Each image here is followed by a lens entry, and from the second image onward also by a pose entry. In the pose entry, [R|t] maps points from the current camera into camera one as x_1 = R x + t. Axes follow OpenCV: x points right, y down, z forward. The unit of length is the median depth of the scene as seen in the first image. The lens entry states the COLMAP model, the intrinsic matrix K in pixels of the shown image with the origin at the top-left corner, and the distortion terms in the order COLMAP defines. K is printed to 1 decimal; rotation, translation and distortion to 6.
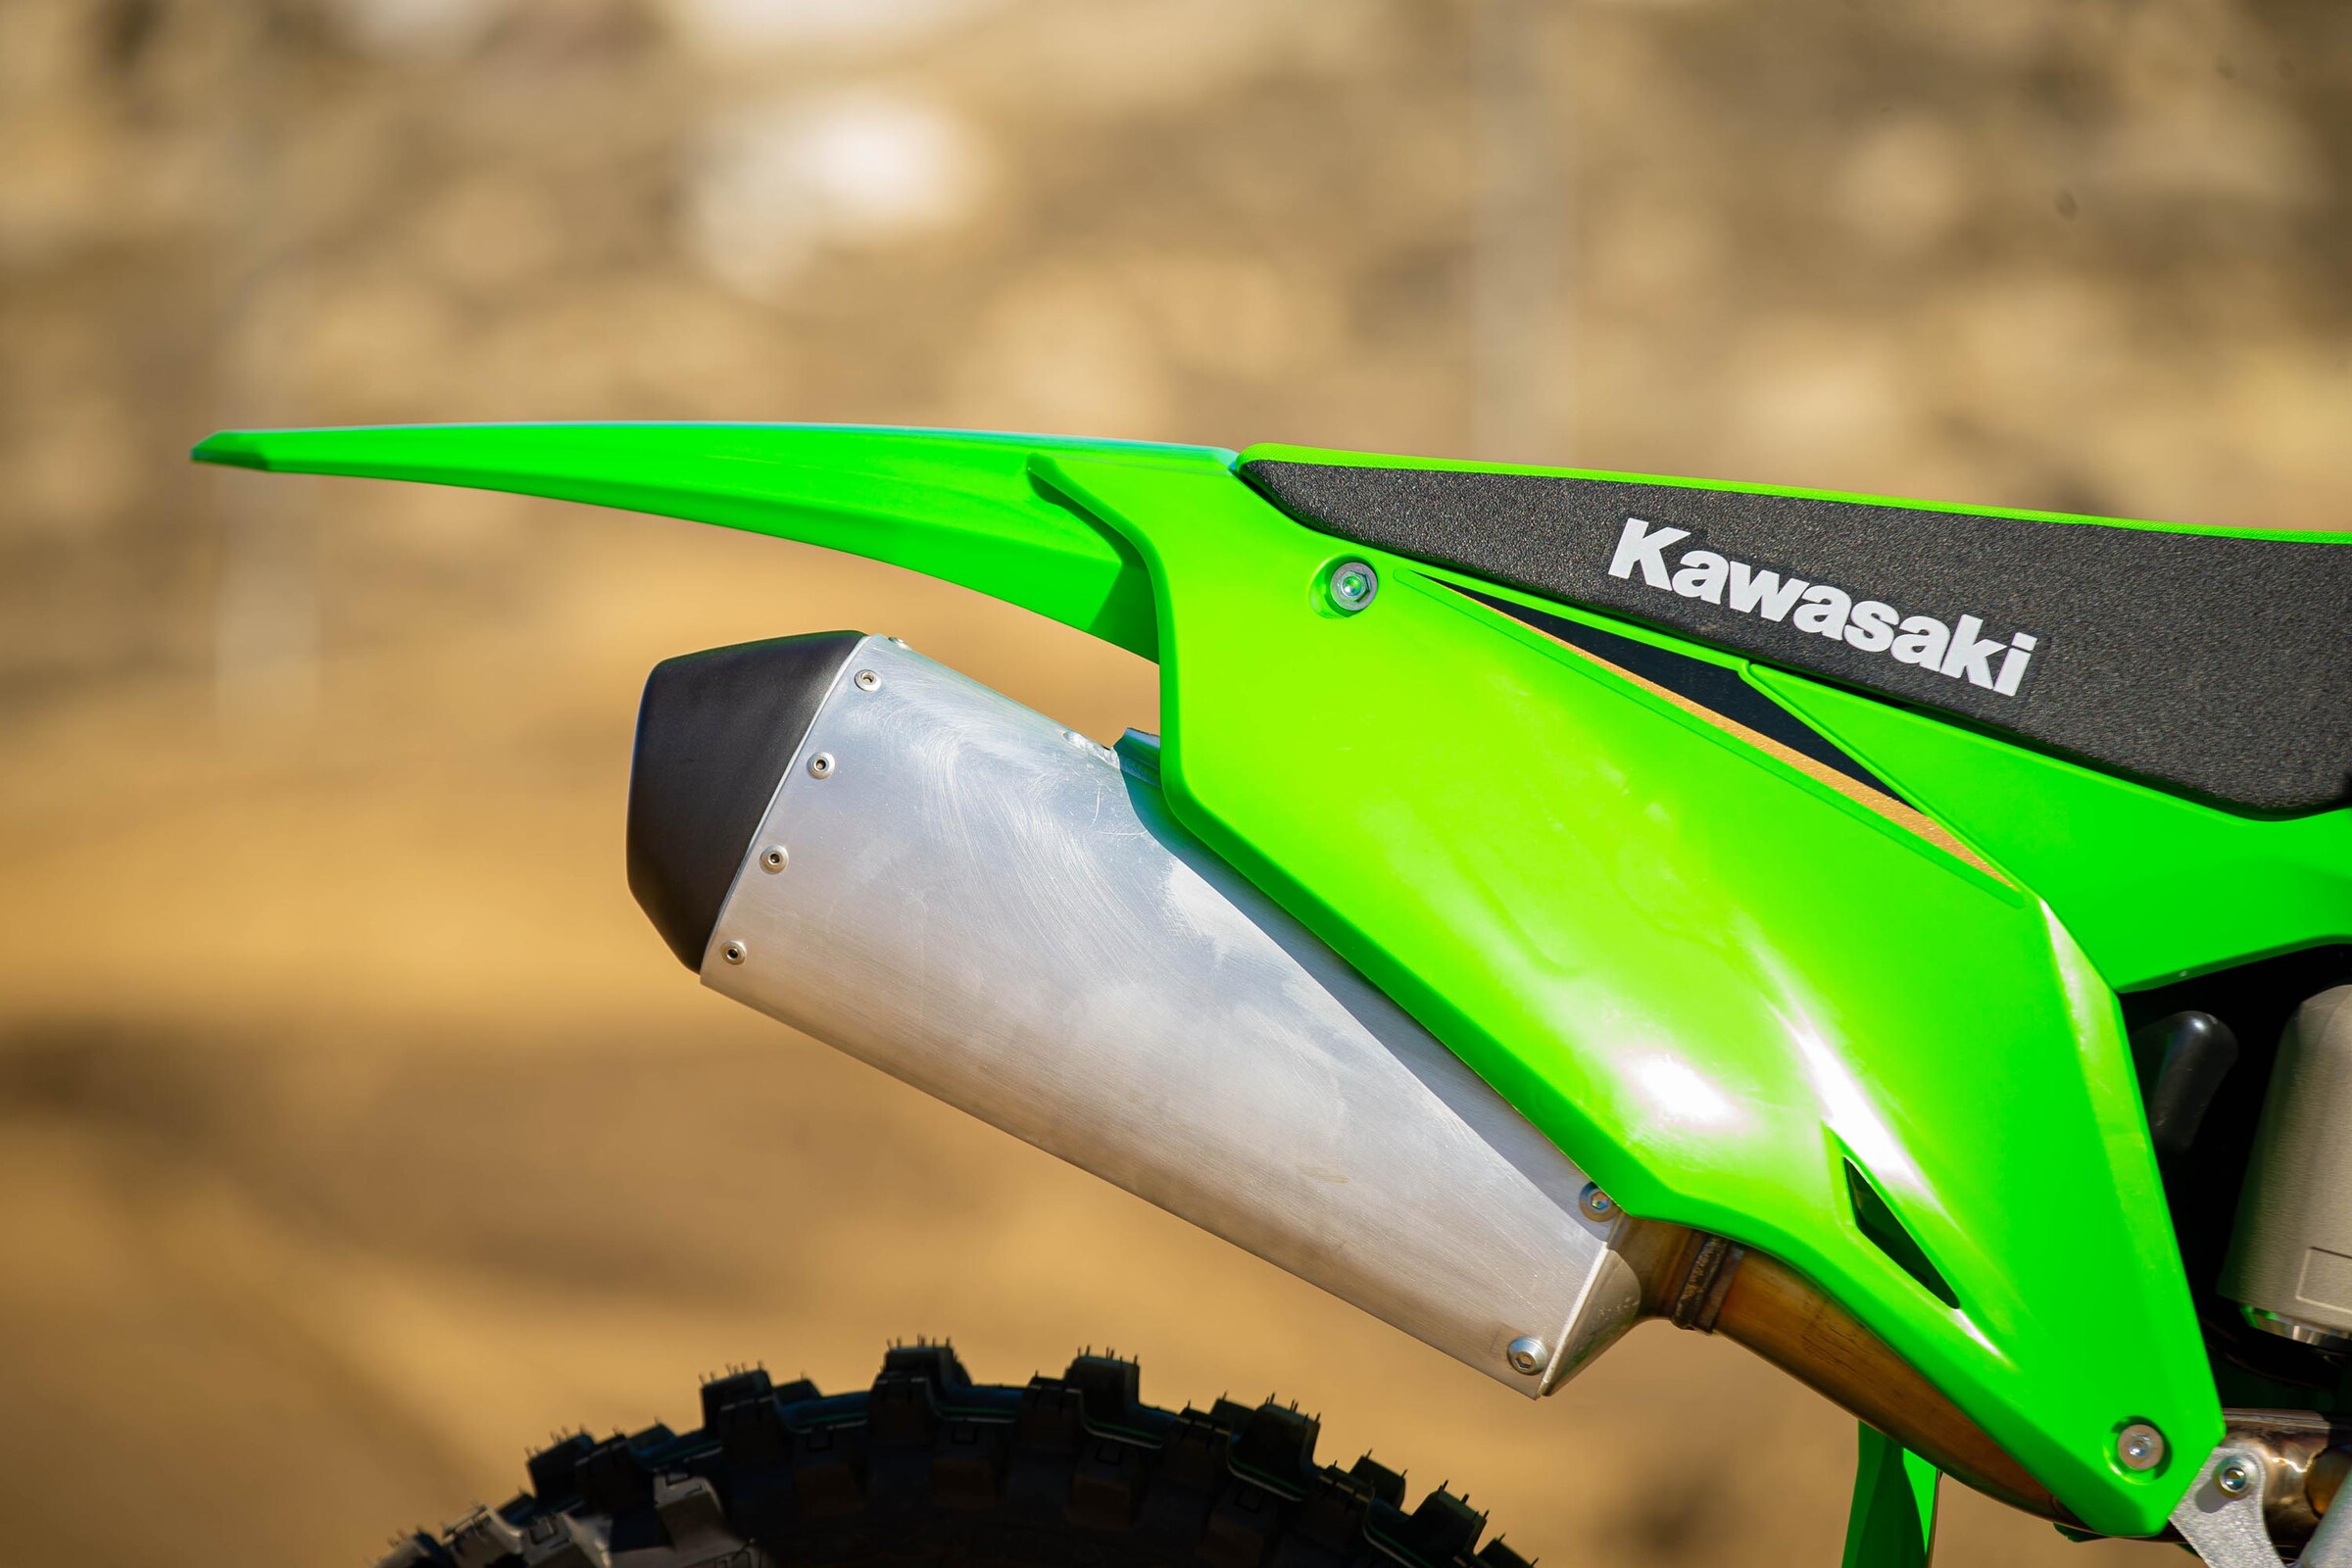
lens RADIAL K [[12034.0, 0, 1178.9], [0, 12034.0, 780.8], [0, 0, 1]] dist [1.315277, 0.000000]
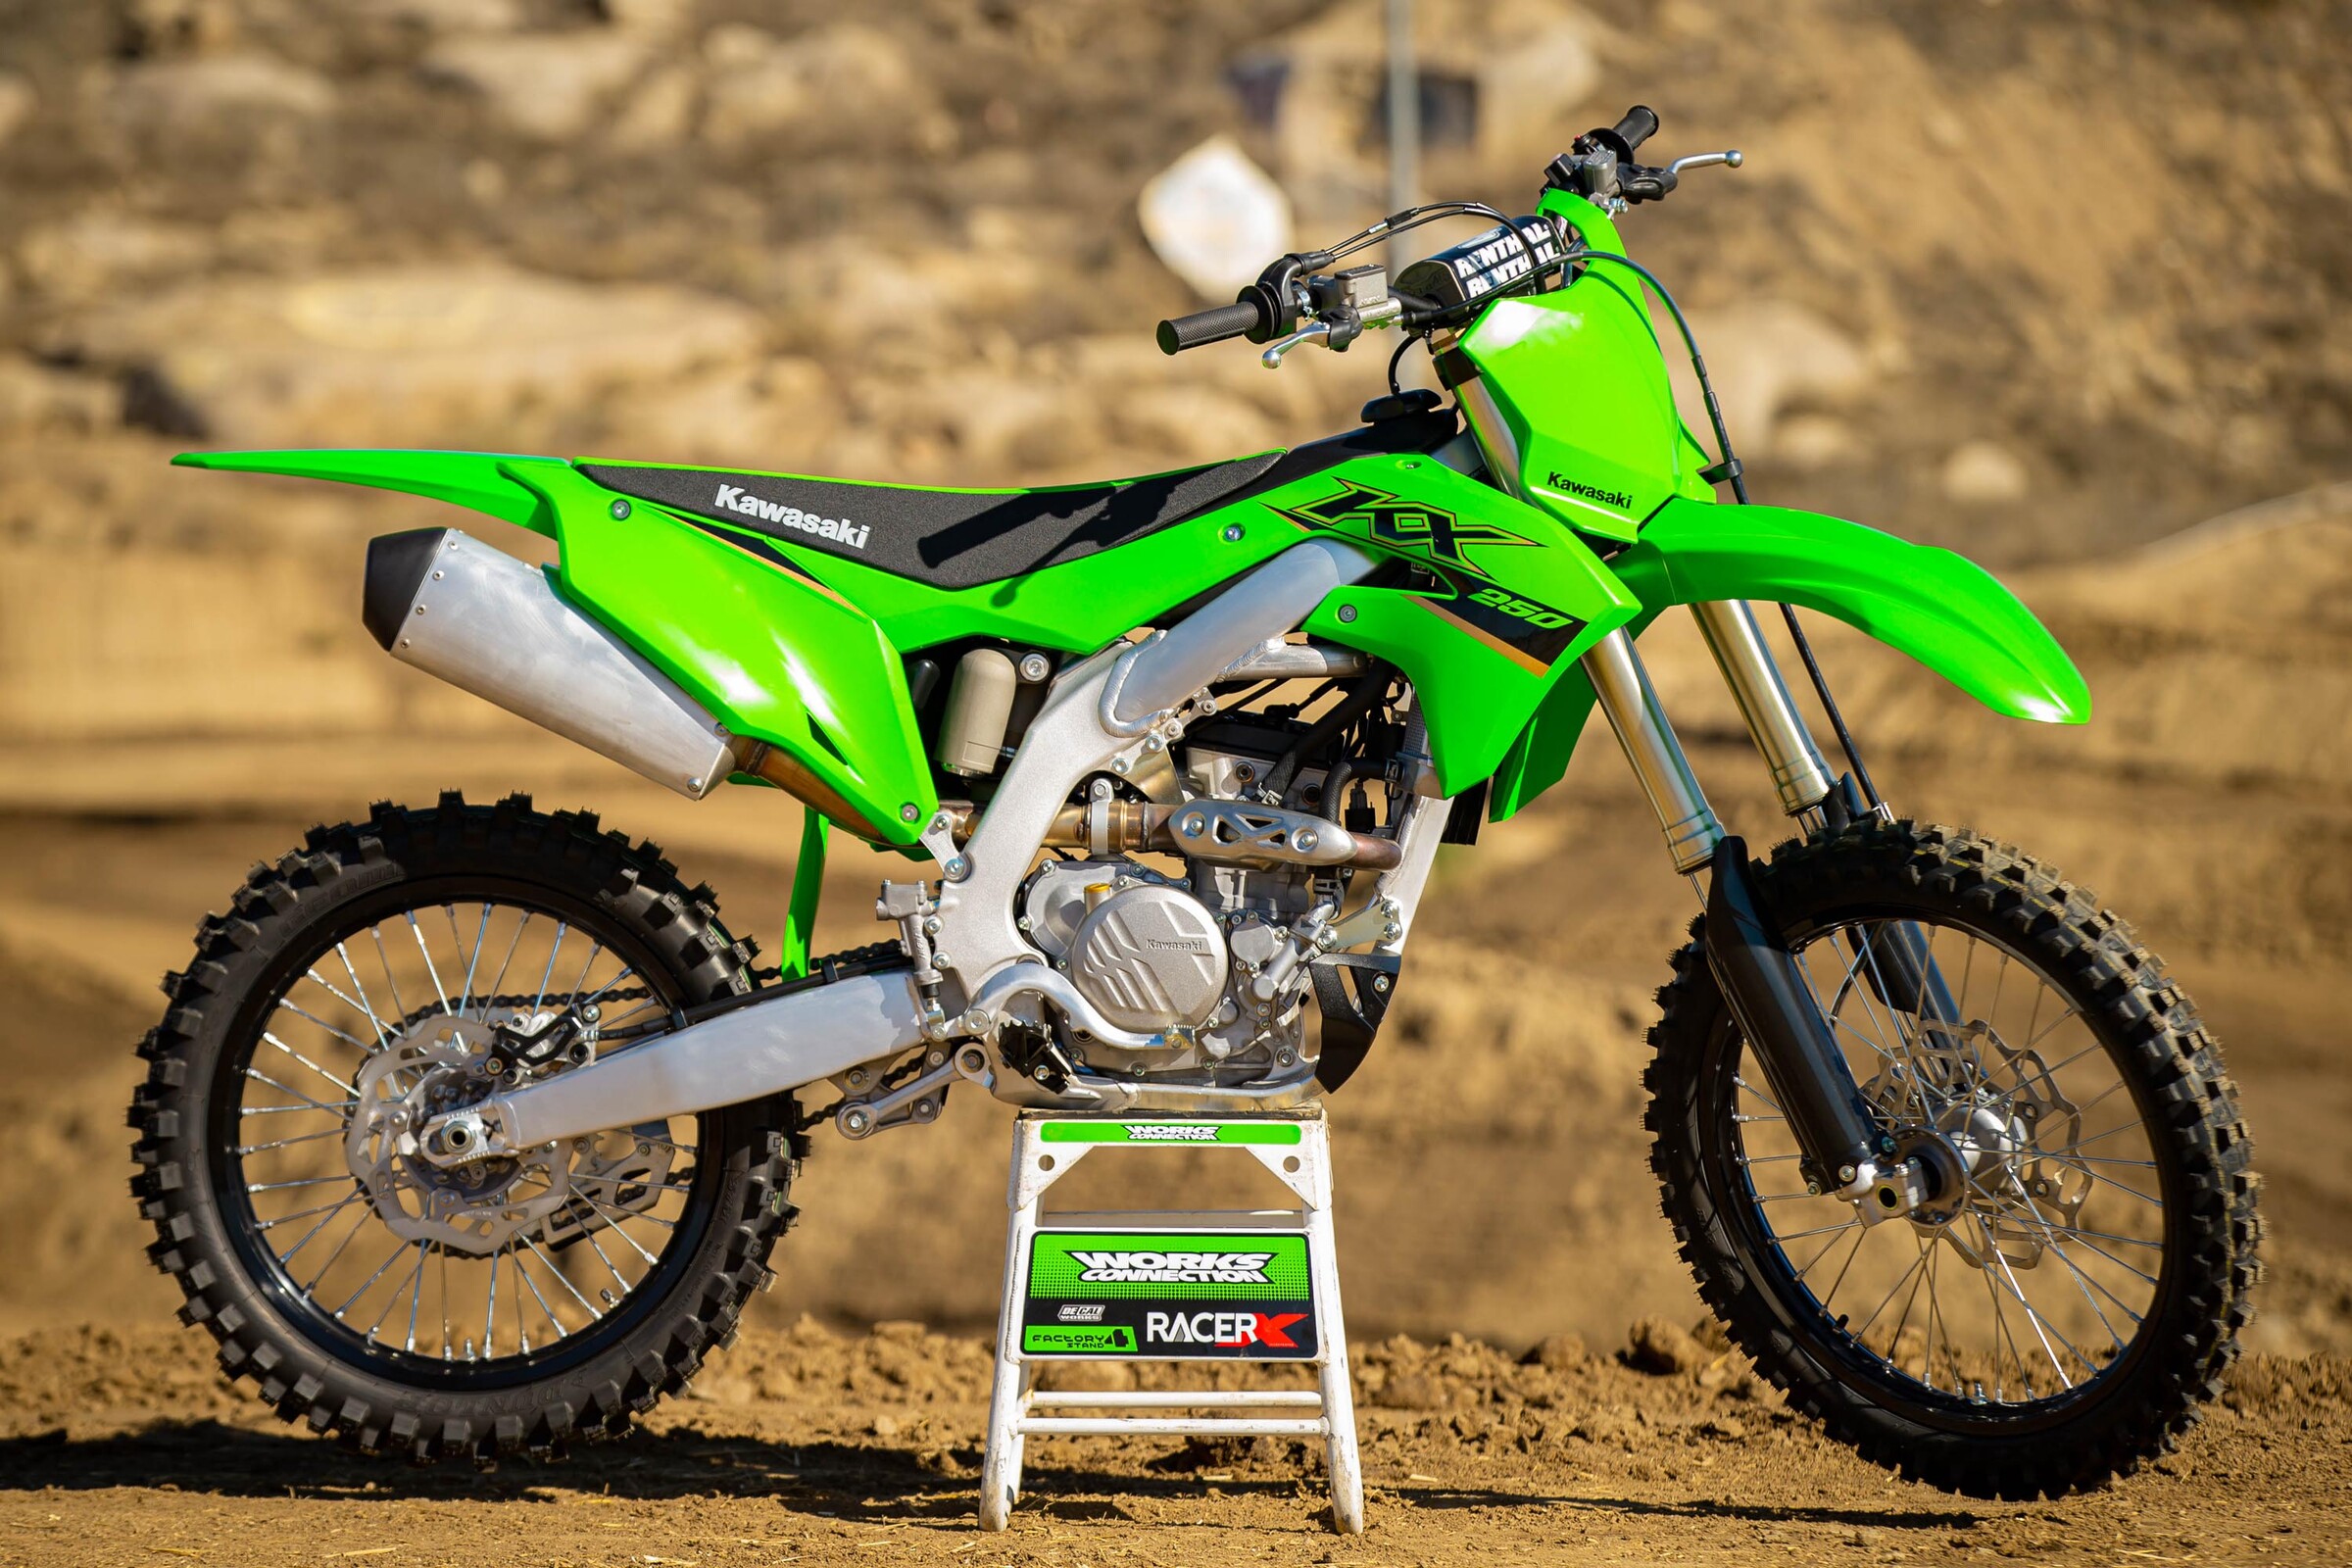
lens RADIAL K [[9861.5, 0, 1176.4], [0, 9861.5, 782.9], [0, 0, 1]] dist [0.262228, 0.000000]
pose [[0.985286, -0.011973, 0.170495, -0.249568], [0.008736, 0.999767, 0.019727, 0.002924], [-0.170691, -0.017948, 0.985161, -1.263943]]
